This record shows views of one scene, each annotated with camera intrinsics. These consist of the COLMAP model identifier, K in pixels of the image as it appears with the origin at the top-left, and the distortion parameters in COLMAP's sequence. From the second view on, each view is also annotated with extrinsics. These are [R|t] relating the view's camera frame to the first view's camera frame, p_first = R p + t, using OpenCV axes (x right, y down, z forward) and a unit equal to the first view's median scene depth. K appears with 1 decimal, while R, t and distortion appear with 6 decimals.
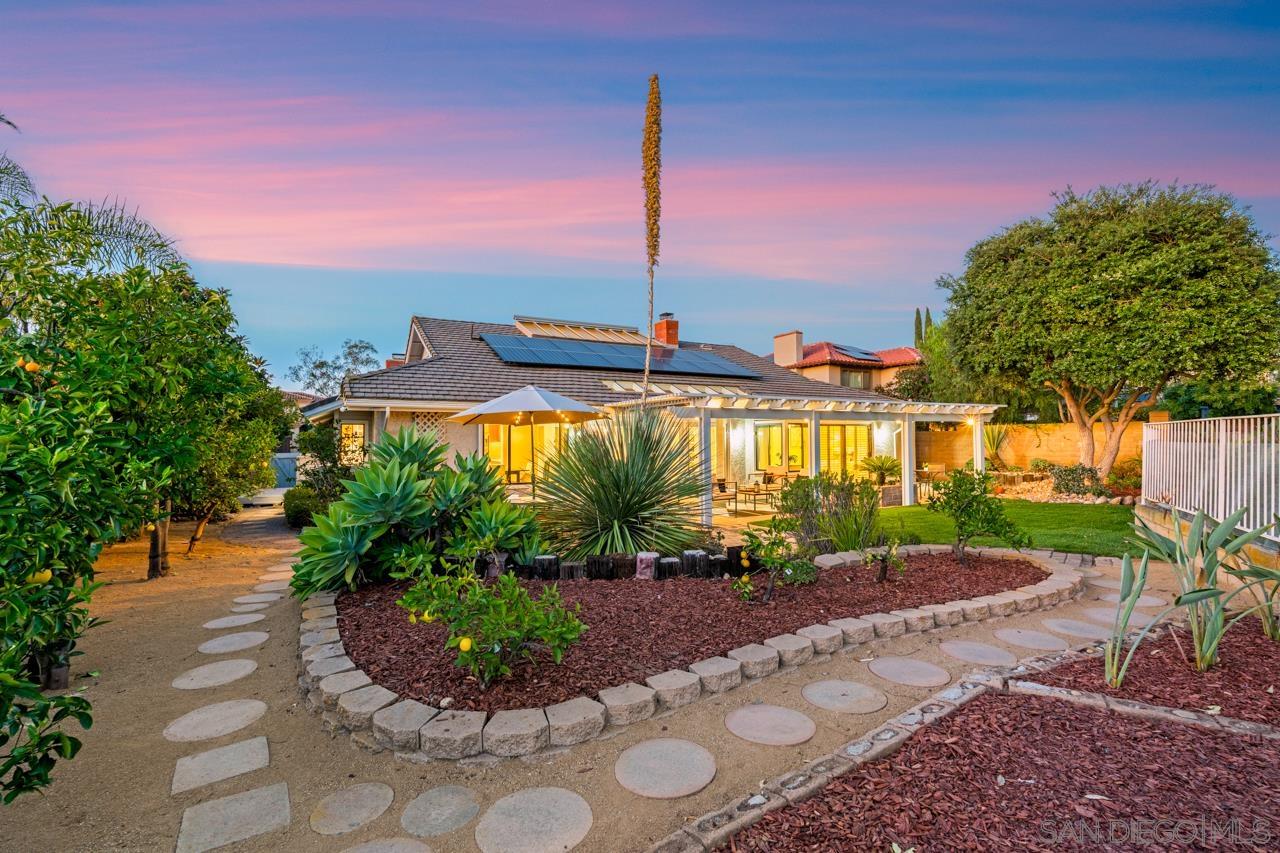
lens RADIAL K [[557.1, 0, 638.8], [0, 557.1, 432.9], [0, 0, 1]] dist [-0.012900, 0.001200]
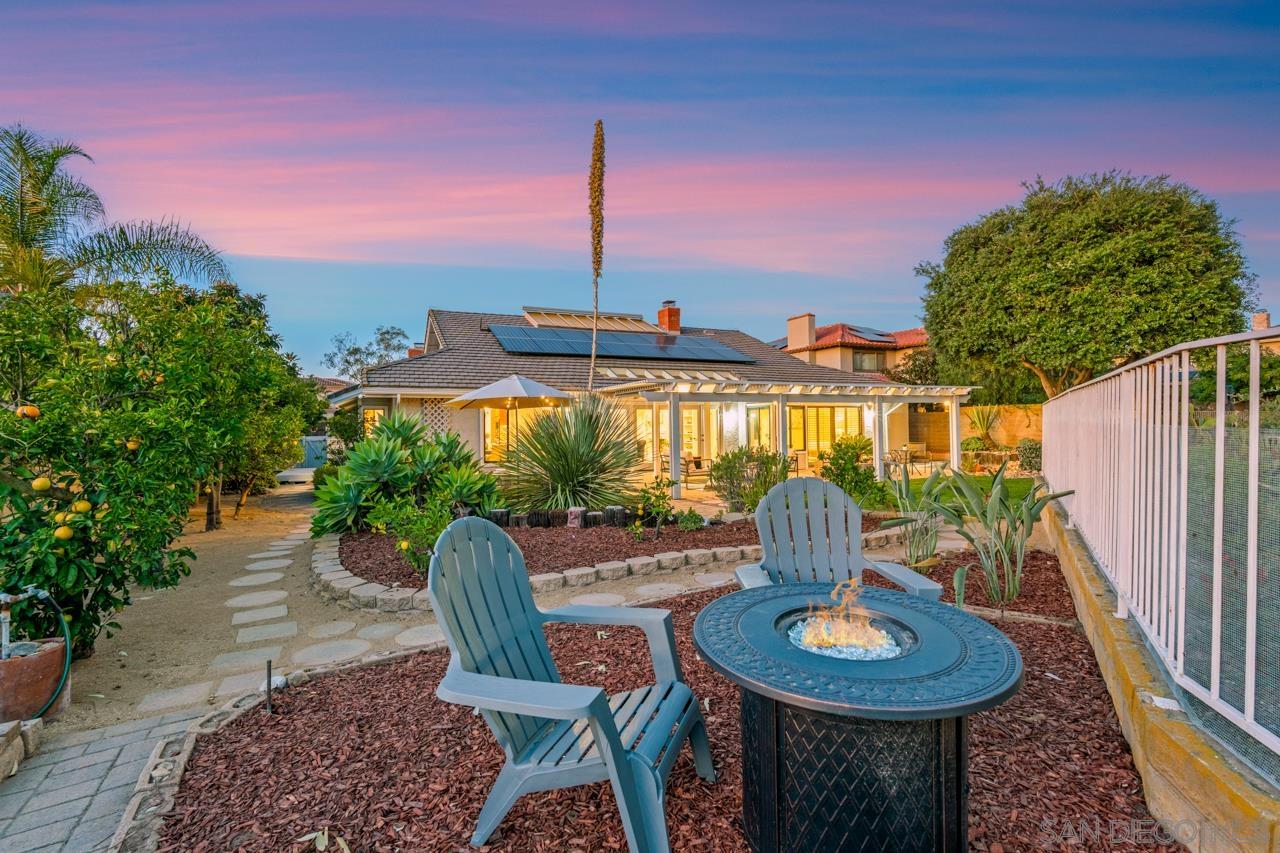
lens RADIAL K [[557.1, 0, 629.9], [0, 557.1, 417.6], [0, 0, 1]] dist [-0.012900, 0.001200]
pose [[0.998204, -0.005897, -0.059620, 0.102405], [0.006055, 0.999979, 0.002476, 0.002462], [0.059604, -0.002832, 0.998218, -0.132900]]
